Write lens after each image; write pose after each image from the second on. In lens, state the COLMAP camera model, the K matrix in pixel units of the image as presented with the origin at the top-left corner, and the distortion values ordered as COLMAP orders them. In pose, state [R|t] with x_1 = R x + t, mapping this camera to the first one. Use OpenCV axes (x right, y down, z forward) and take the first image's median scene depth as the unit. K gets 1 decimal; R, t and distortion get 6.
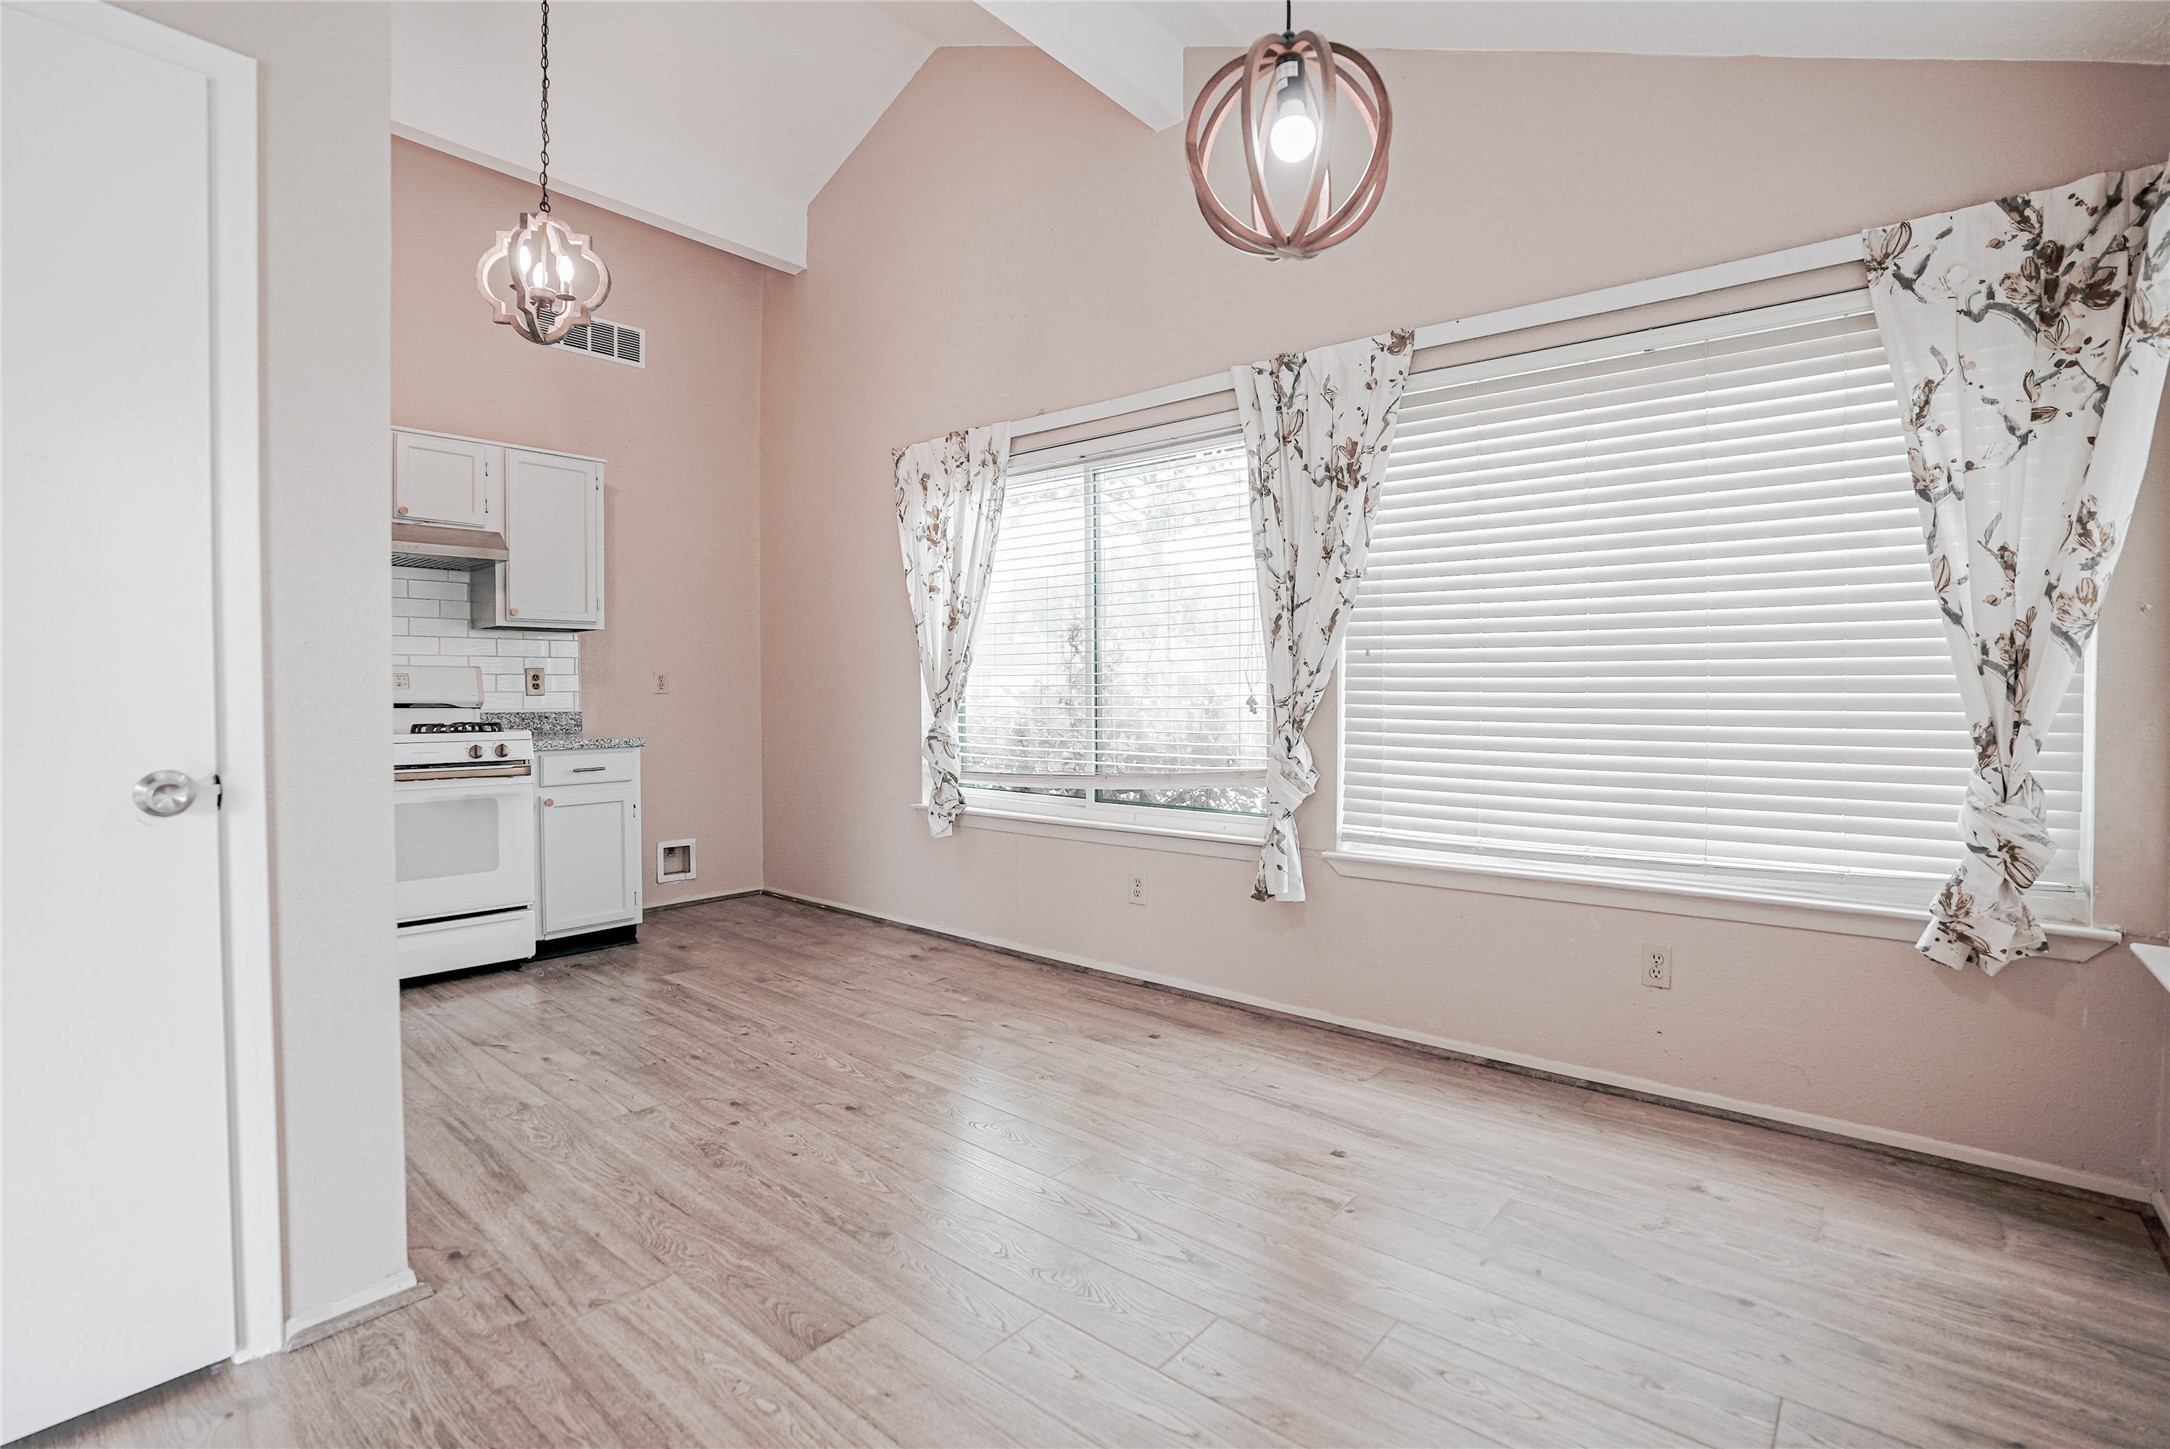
lens RADIAL K [[1012.2, 0, 1089.7], [0, 1012.2, 712.6], [0, 0, 1]] dist [-0.072570, 0.029659]
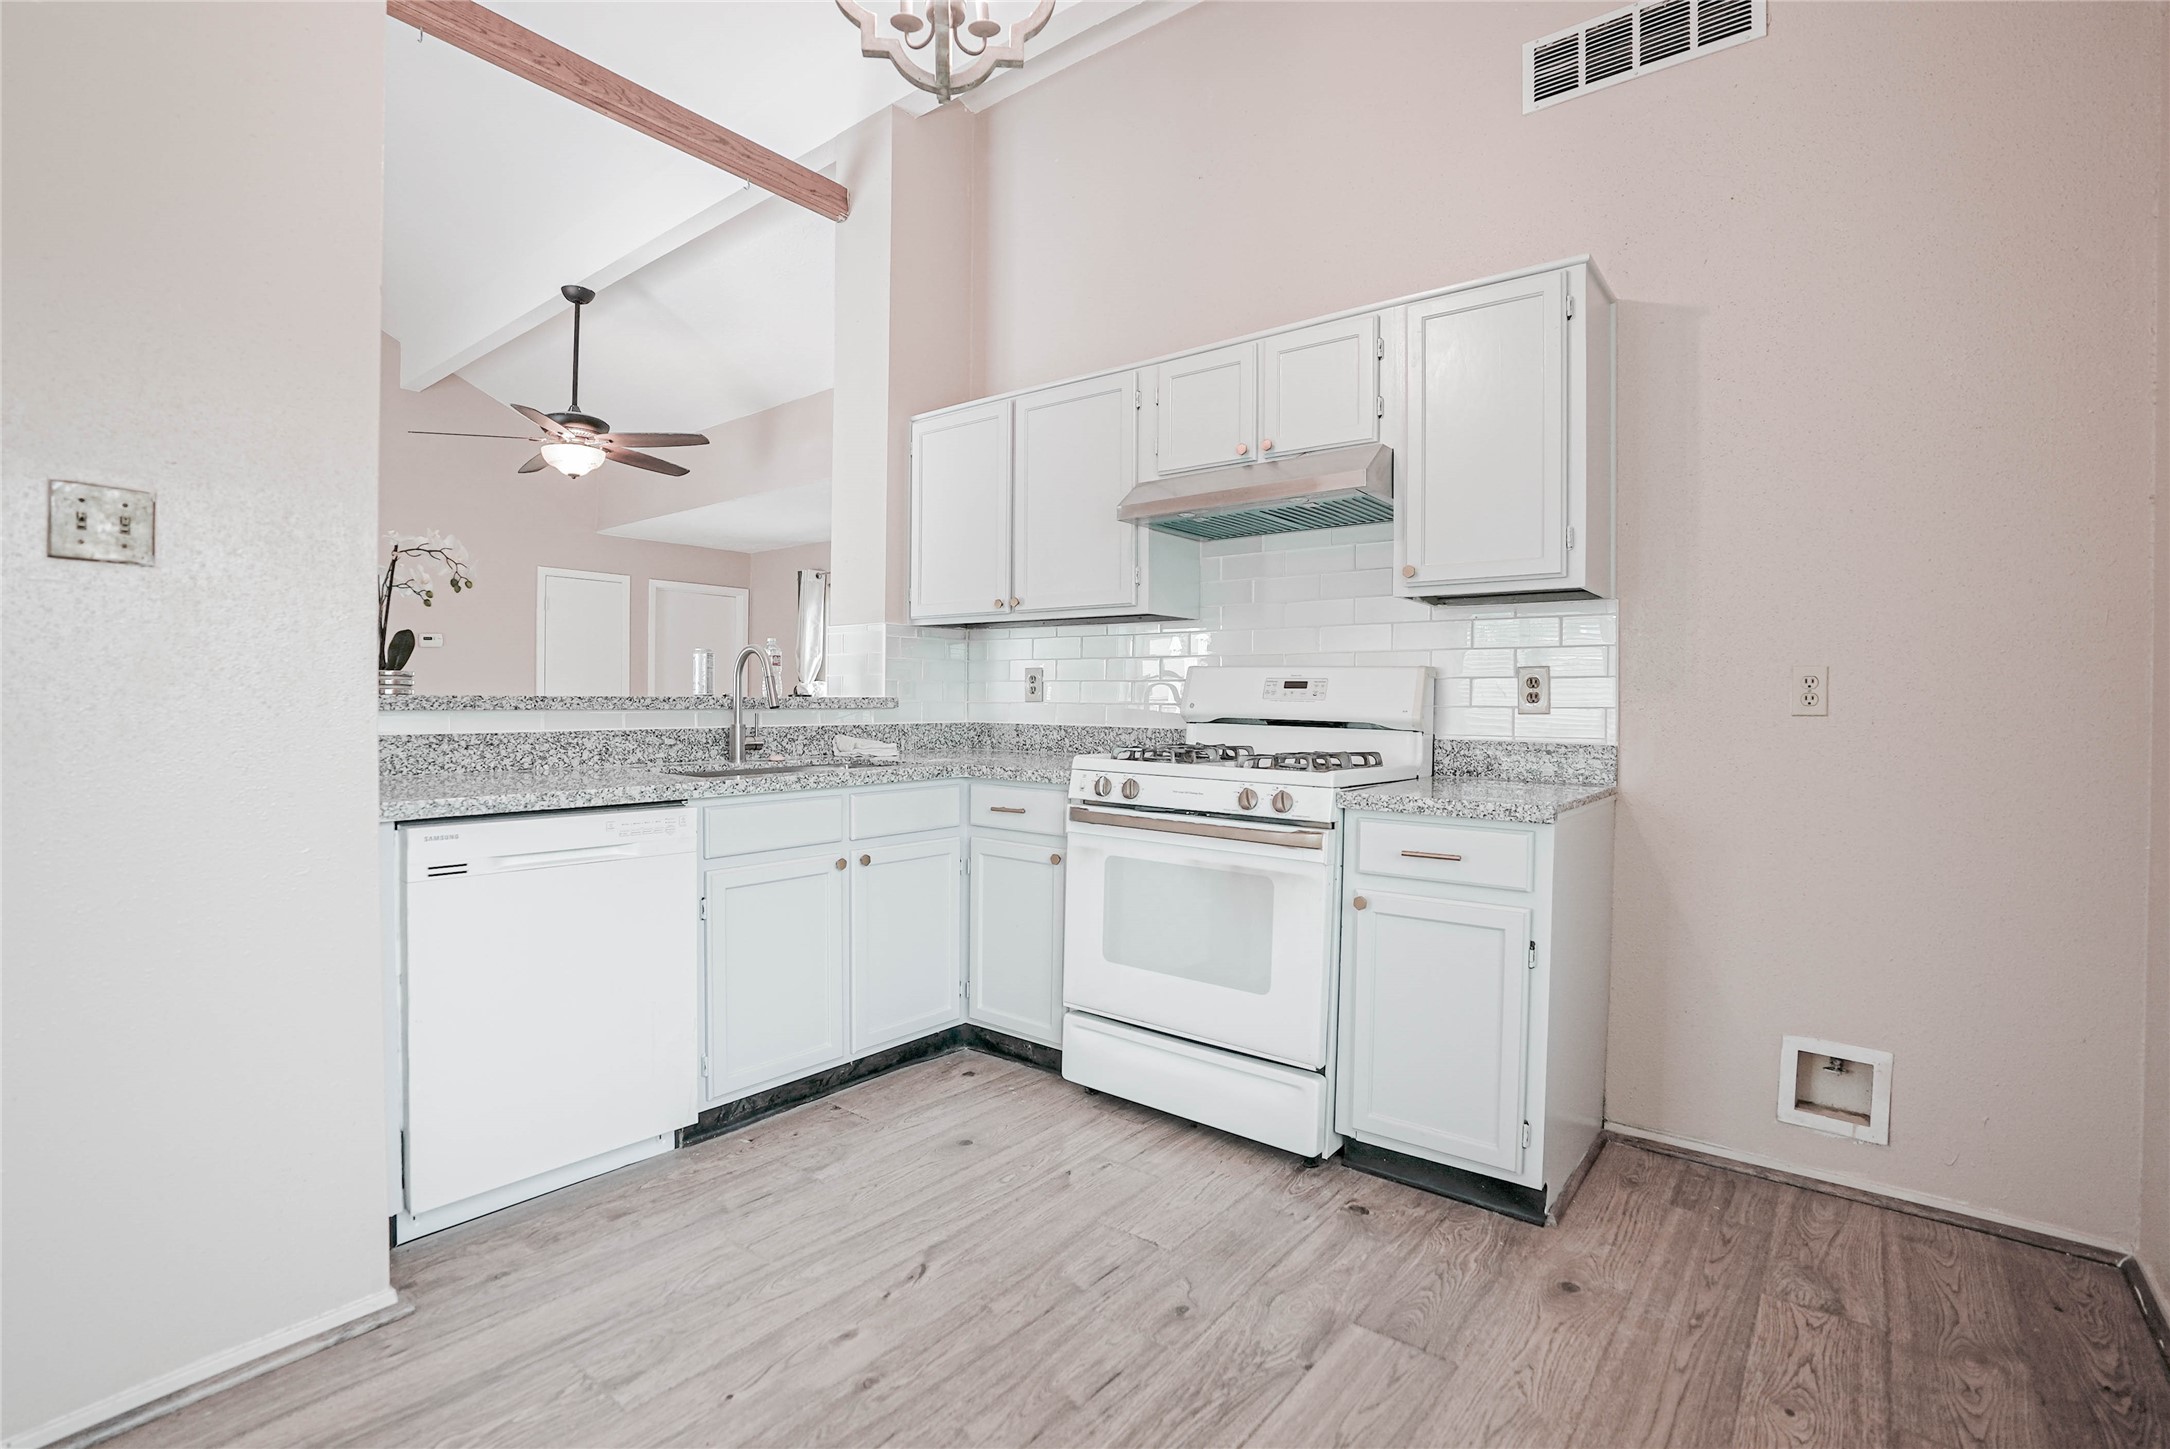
lens RADIAL K [[1012.2, 0, 1089.7], [0, 1012.2, 712.6], [0, 0, 1]] dist [-0.072570, 0.029659]
pose [[0.026524, 0.013739, -0.999554, 0.022155], [-0.033815, 0.999346, 0.012839, -0.023762], [0.999076, 0.033459, 0.026971, 1.033844]]
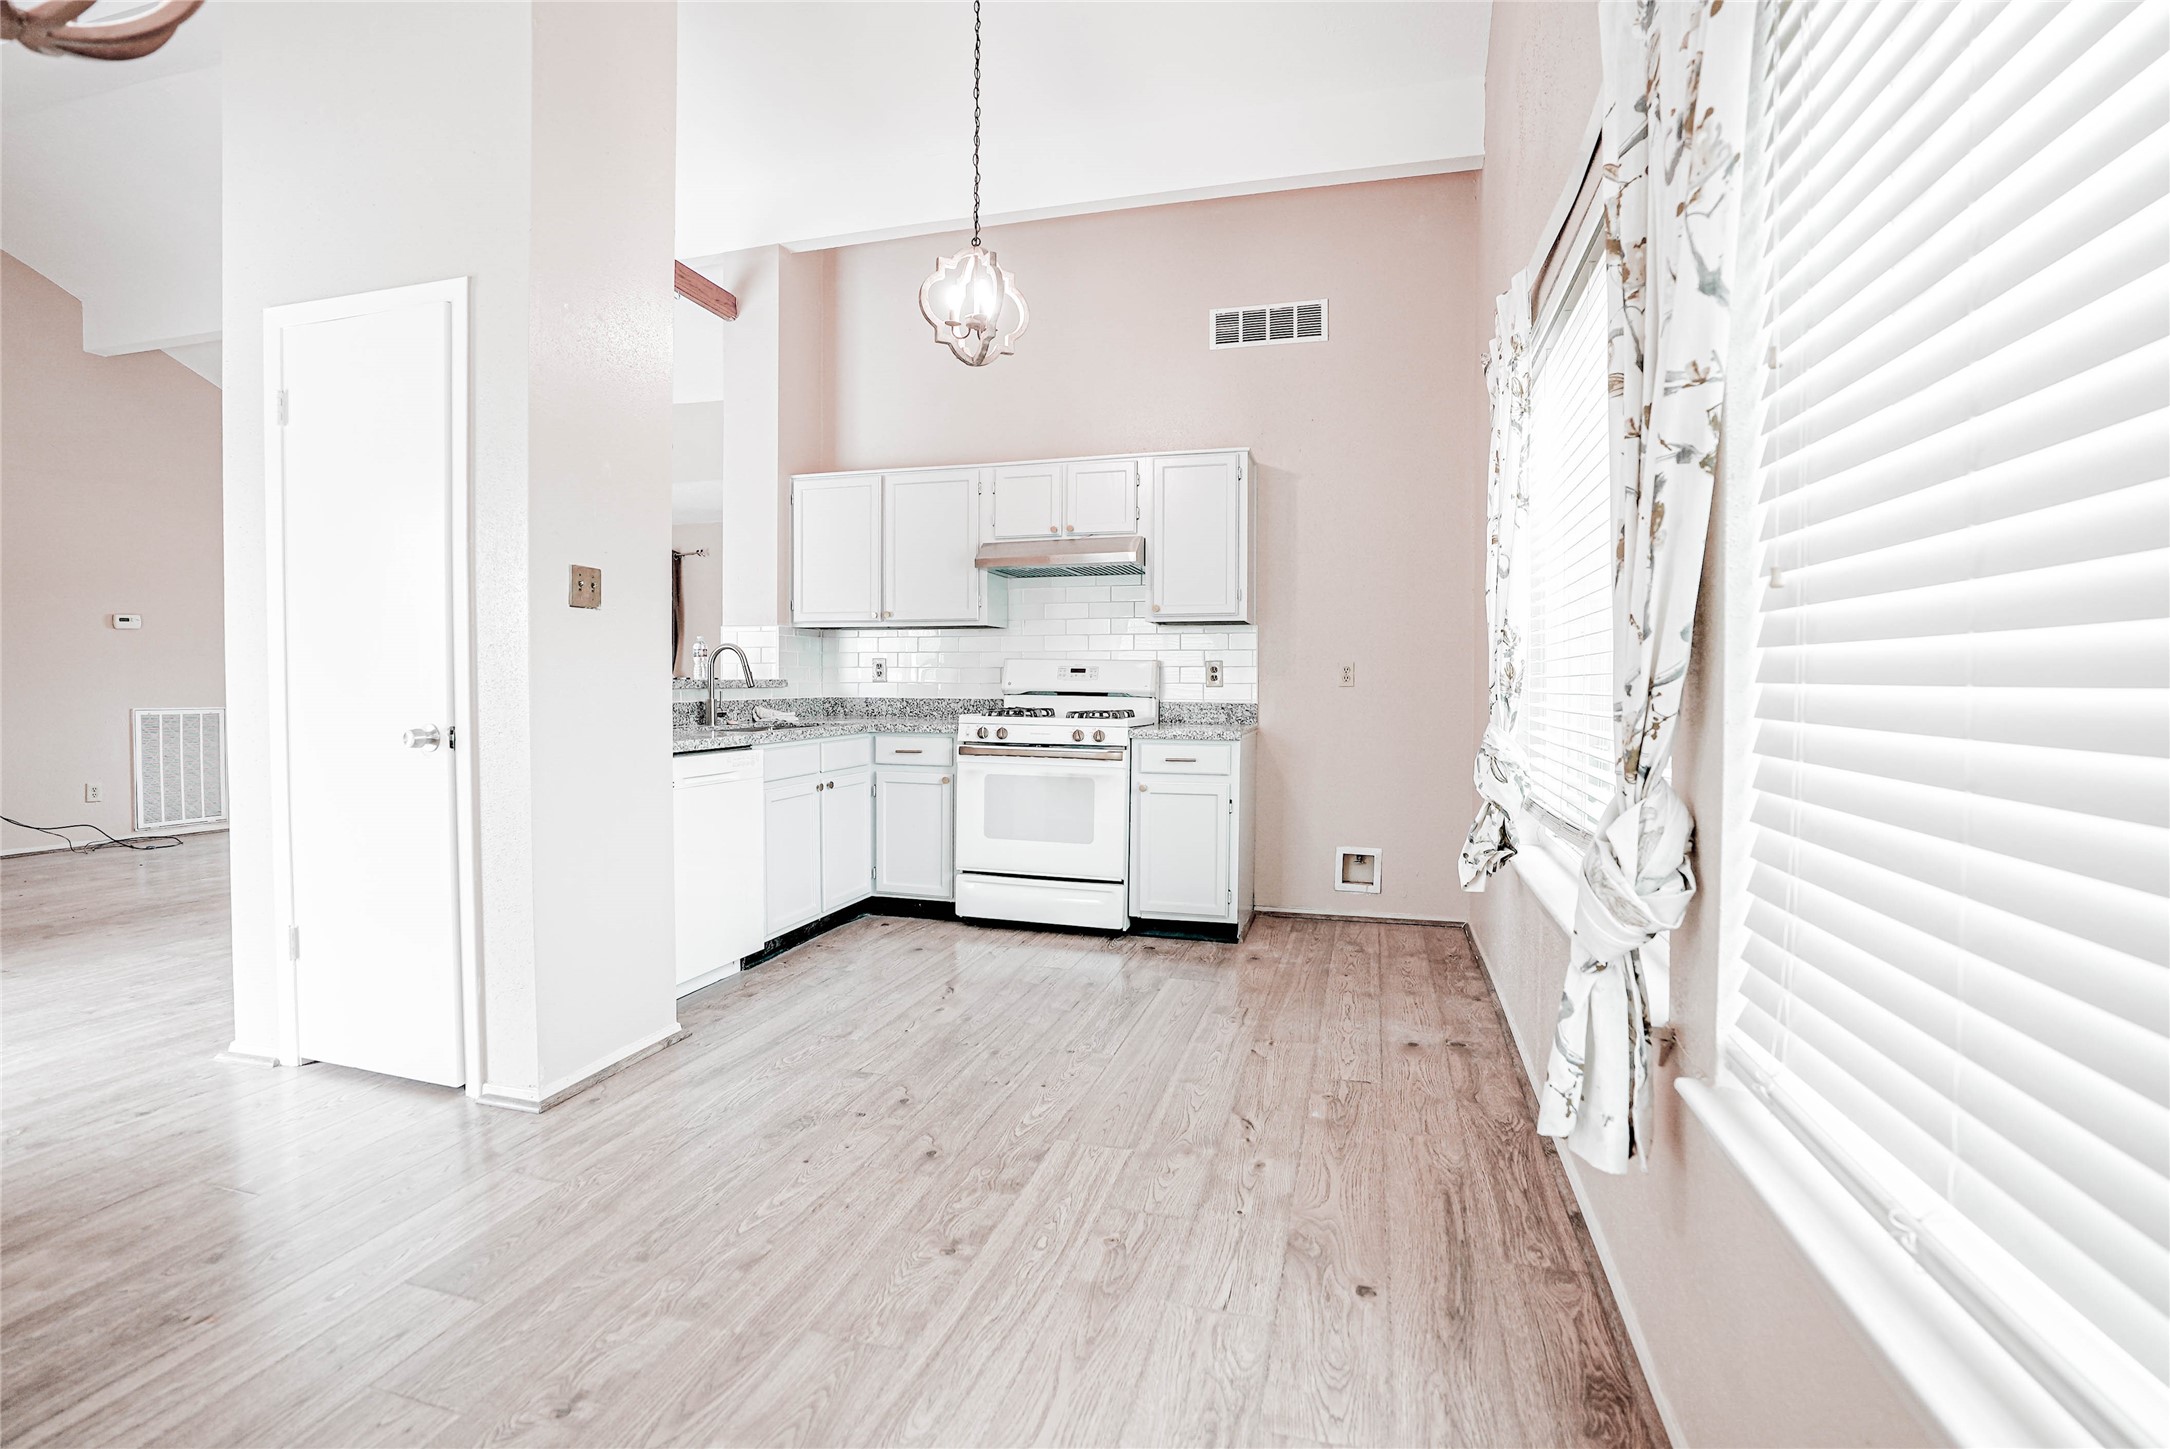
lens RADIAL K [[1012.2, 0, 1089.7], [0, 1012.2, 712.6], [0, 0, 1]] dist [-0.072570, 0.029659]
pose [[0.412600, 0.030979, -0.910385, 0.506687], [-0.027290, 0.999393, 0.021640, -0.013755], [0.910503, 0.015915, 0.413195, 0.629703]]
